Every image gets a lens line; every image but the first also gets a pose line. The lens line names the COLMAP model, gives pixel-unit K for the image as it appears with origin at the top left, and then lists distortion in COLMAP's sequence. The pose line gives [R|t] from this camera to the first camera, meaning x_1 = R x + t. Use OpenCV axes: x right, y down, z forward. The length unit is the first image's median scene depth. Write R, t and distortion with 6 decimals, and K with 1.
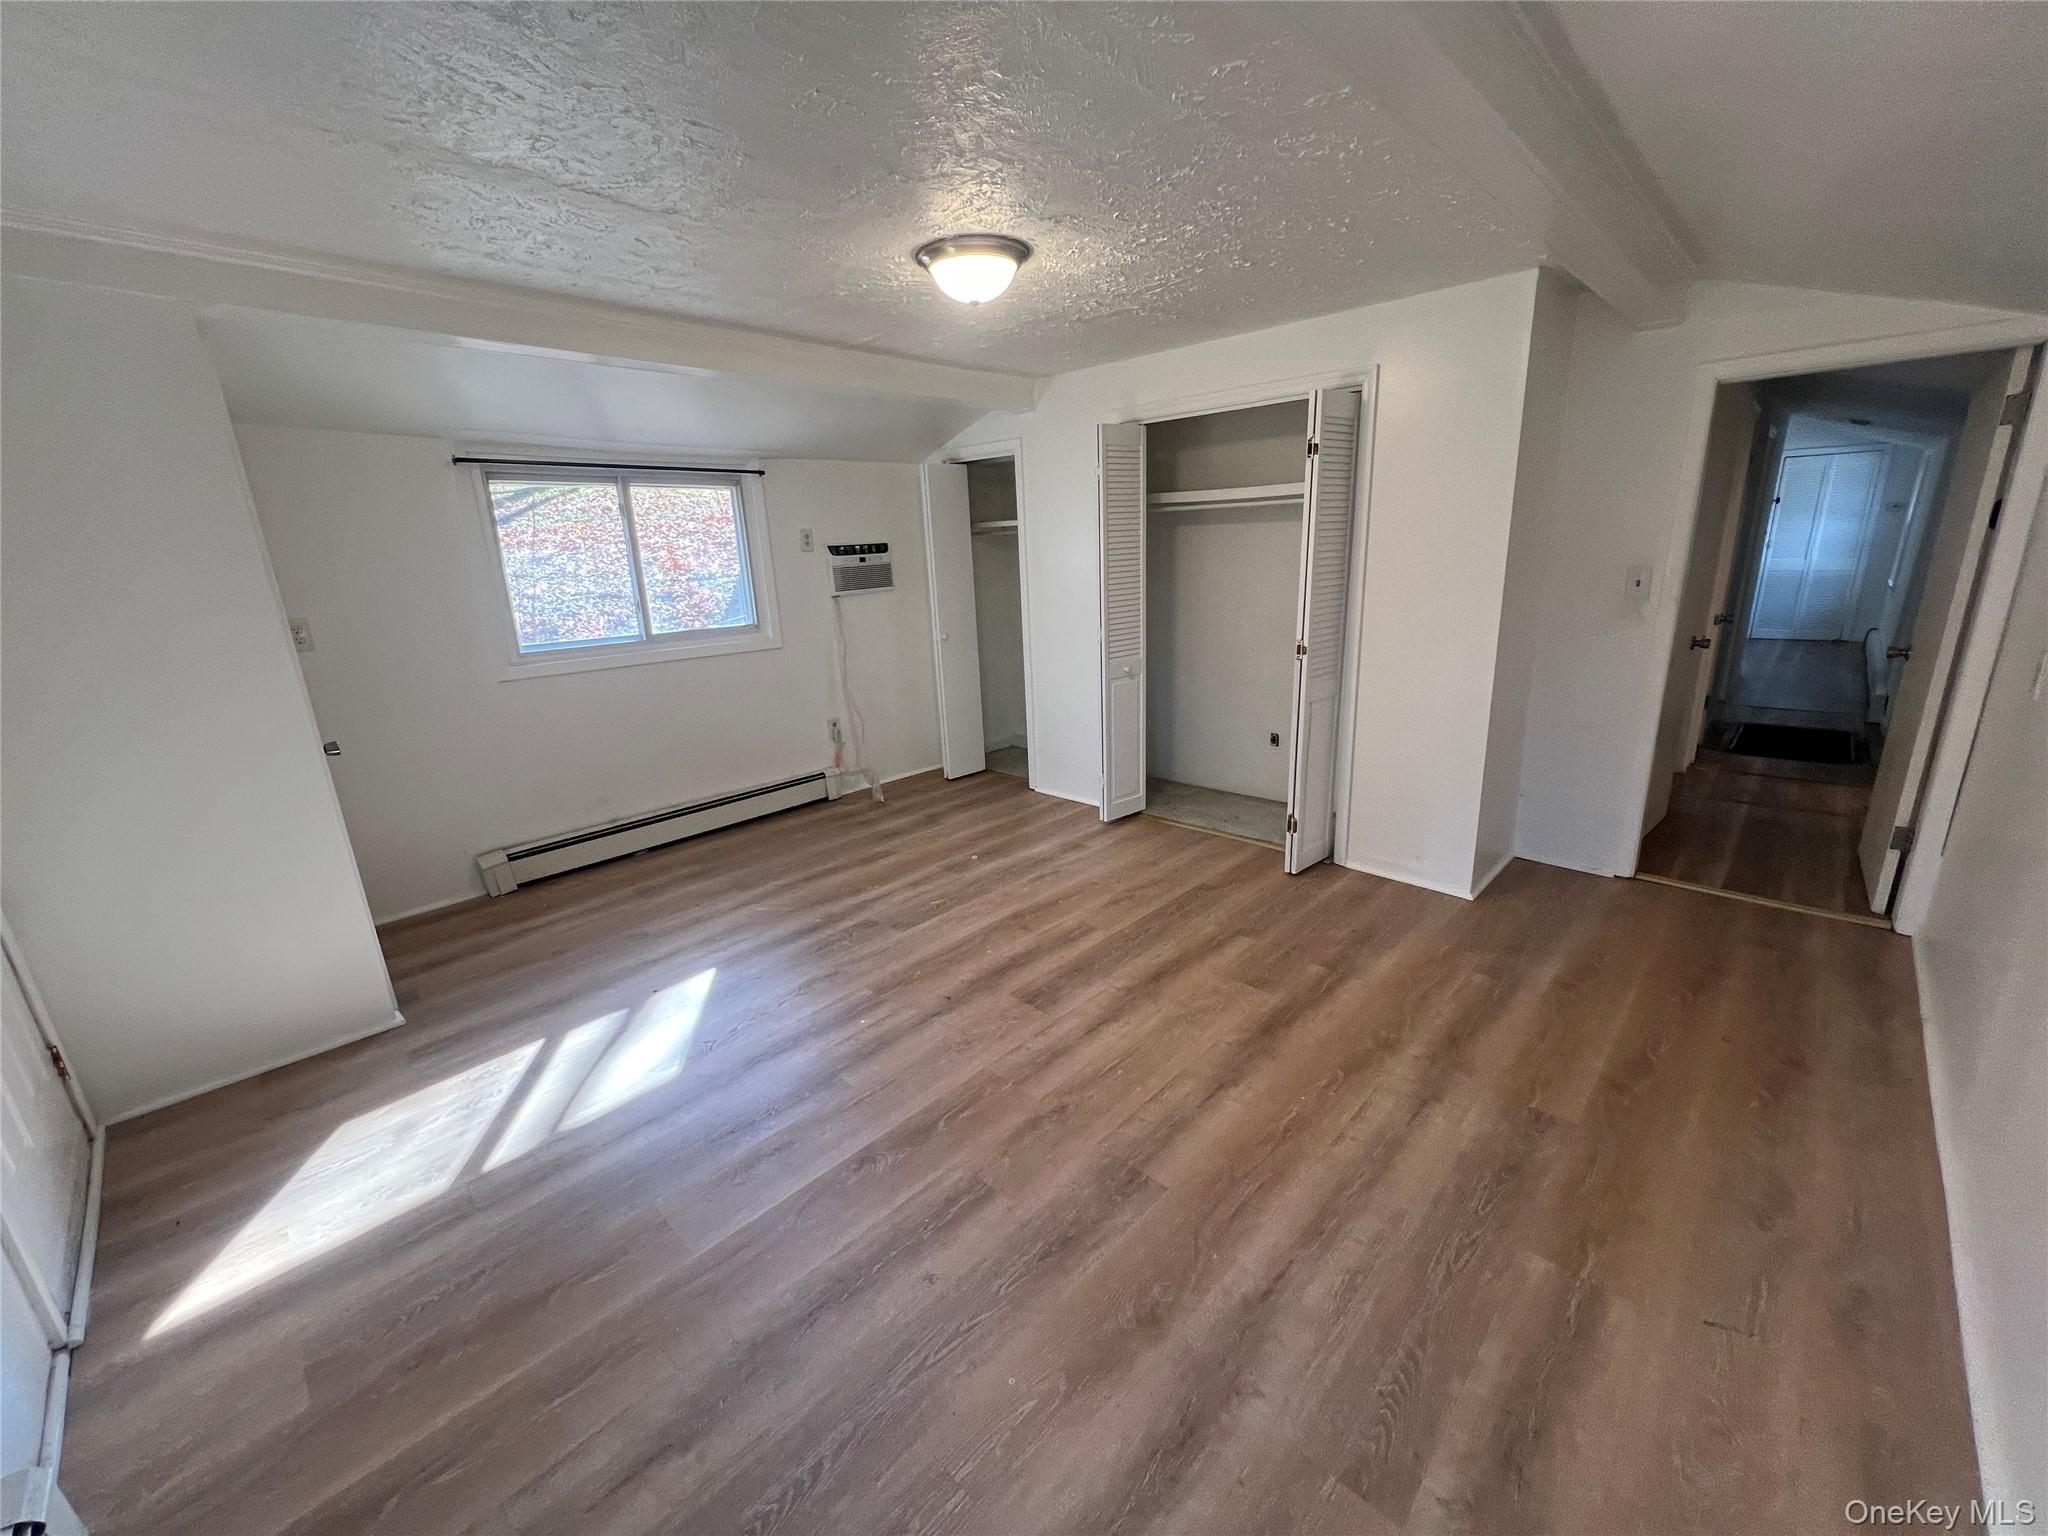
lens RADIAL K [[813.6, 0, 1021.3], [0, 813.6, 764.5], [0, 0, 1]] dist [-0.001400, -0.000259]
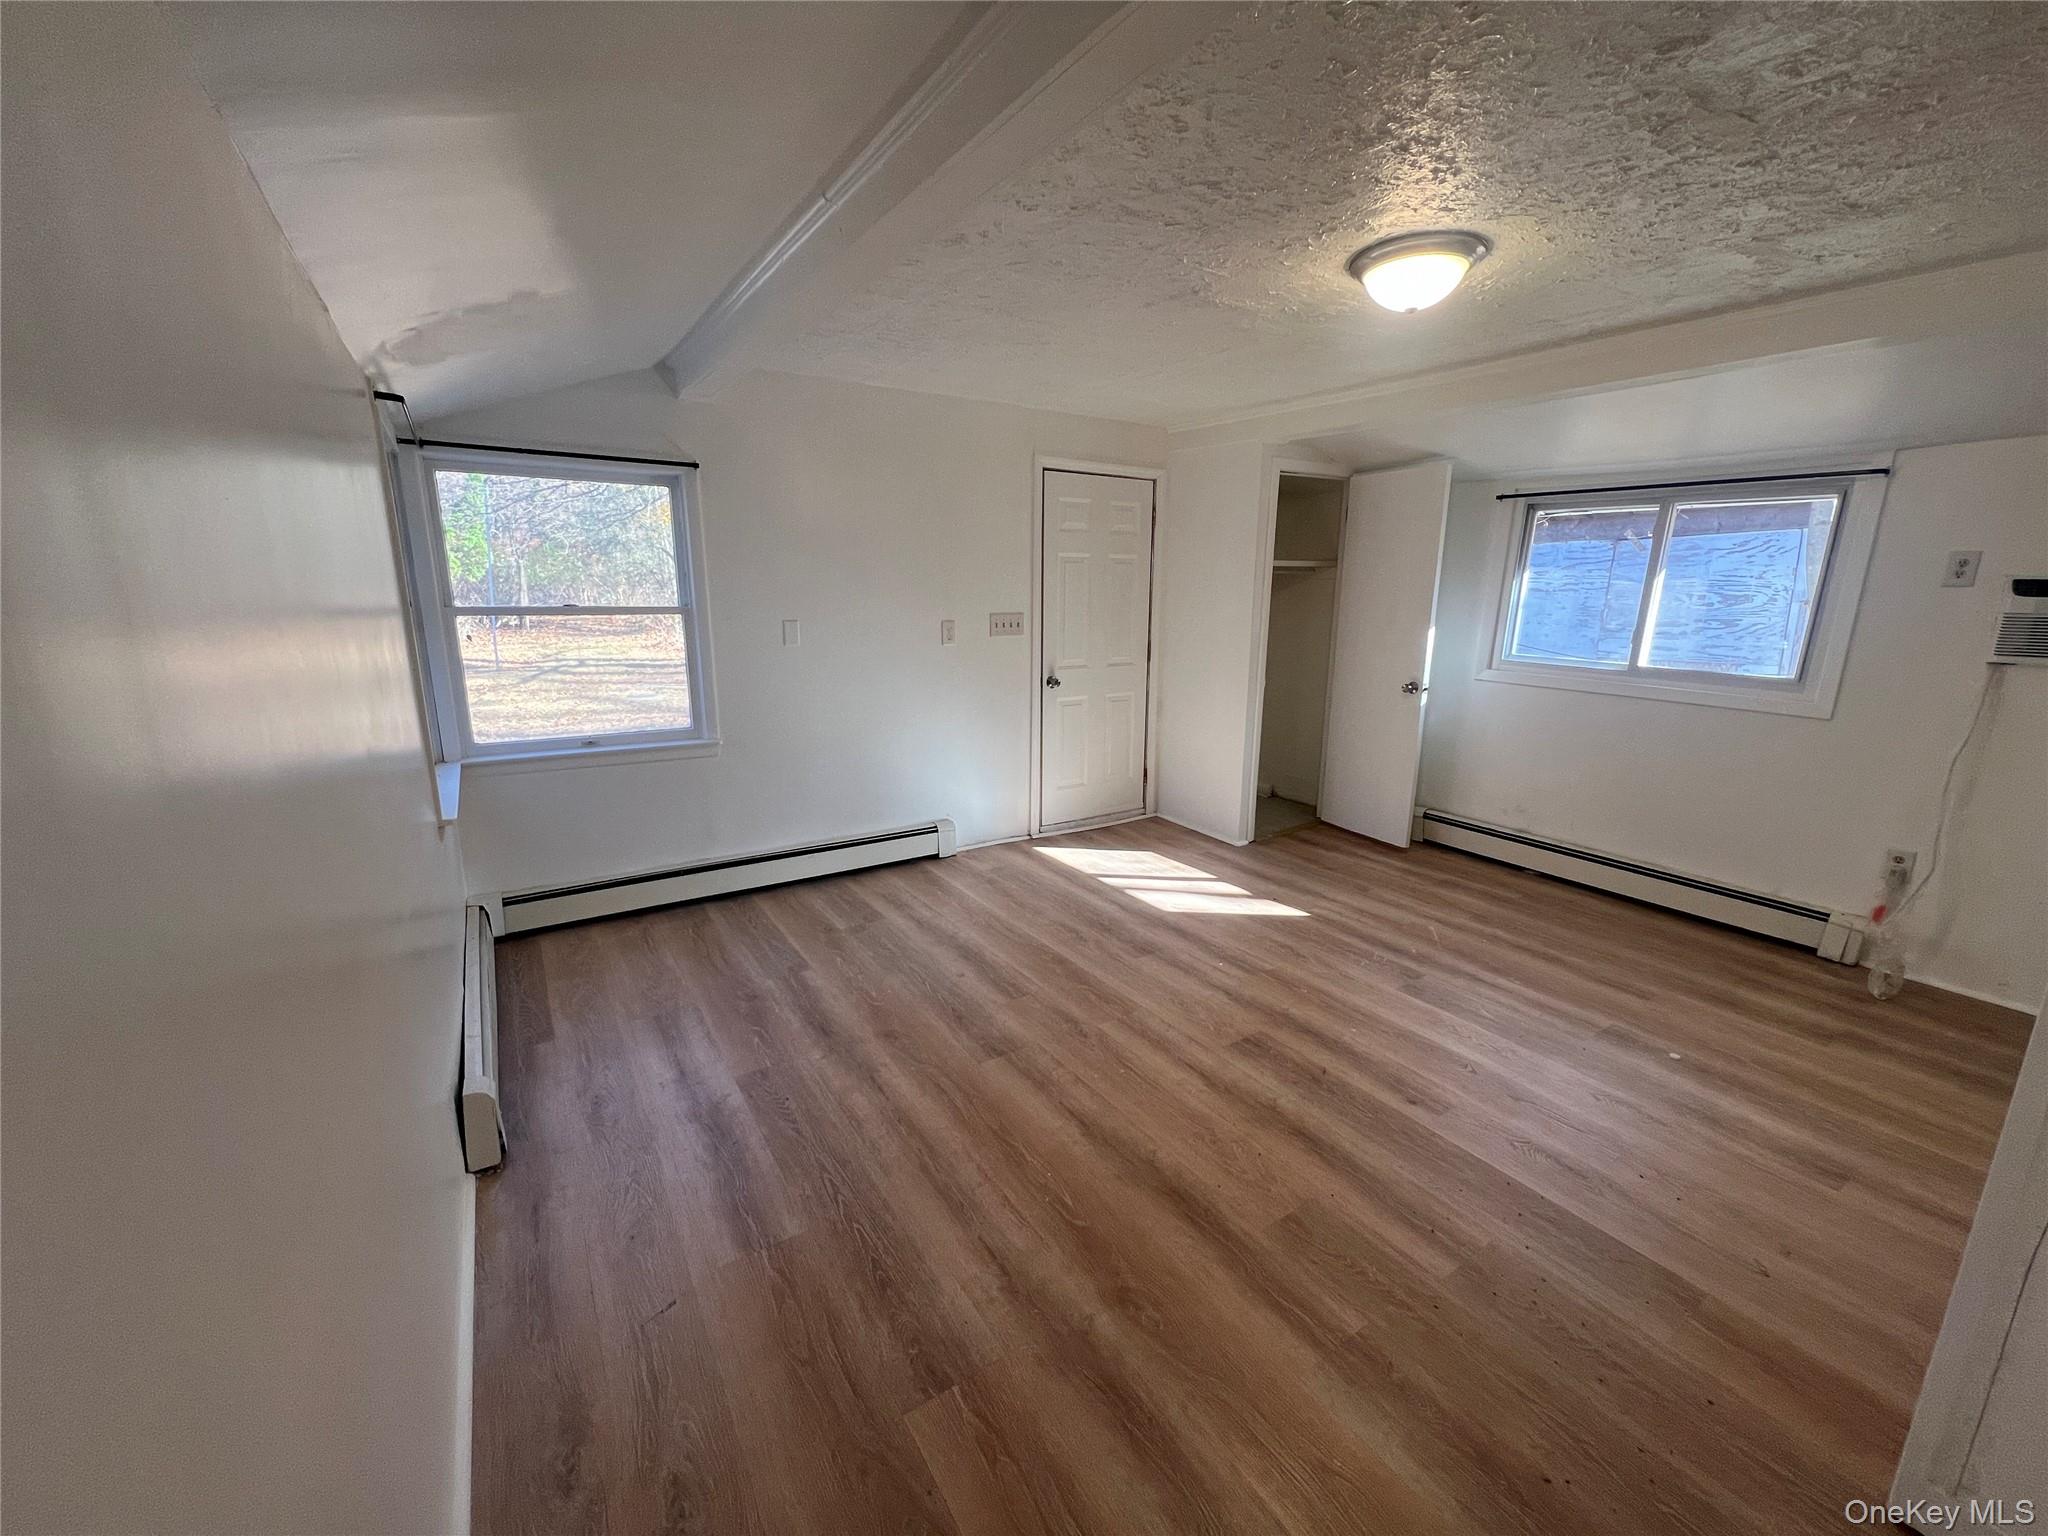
lens RADIAL K [[813.6, 0, 1021.3], [0, 813.6, 764.5], [0, 0, 1]] dist [-0.001400, -0.000259]
pose [[-0.225609, 0.247130, -0.942352, 0.890410], [-0.262877, 0.915968, 0.303147, -0.230406], [0.938081, 0.316116, -0.141686, 0.767676]]
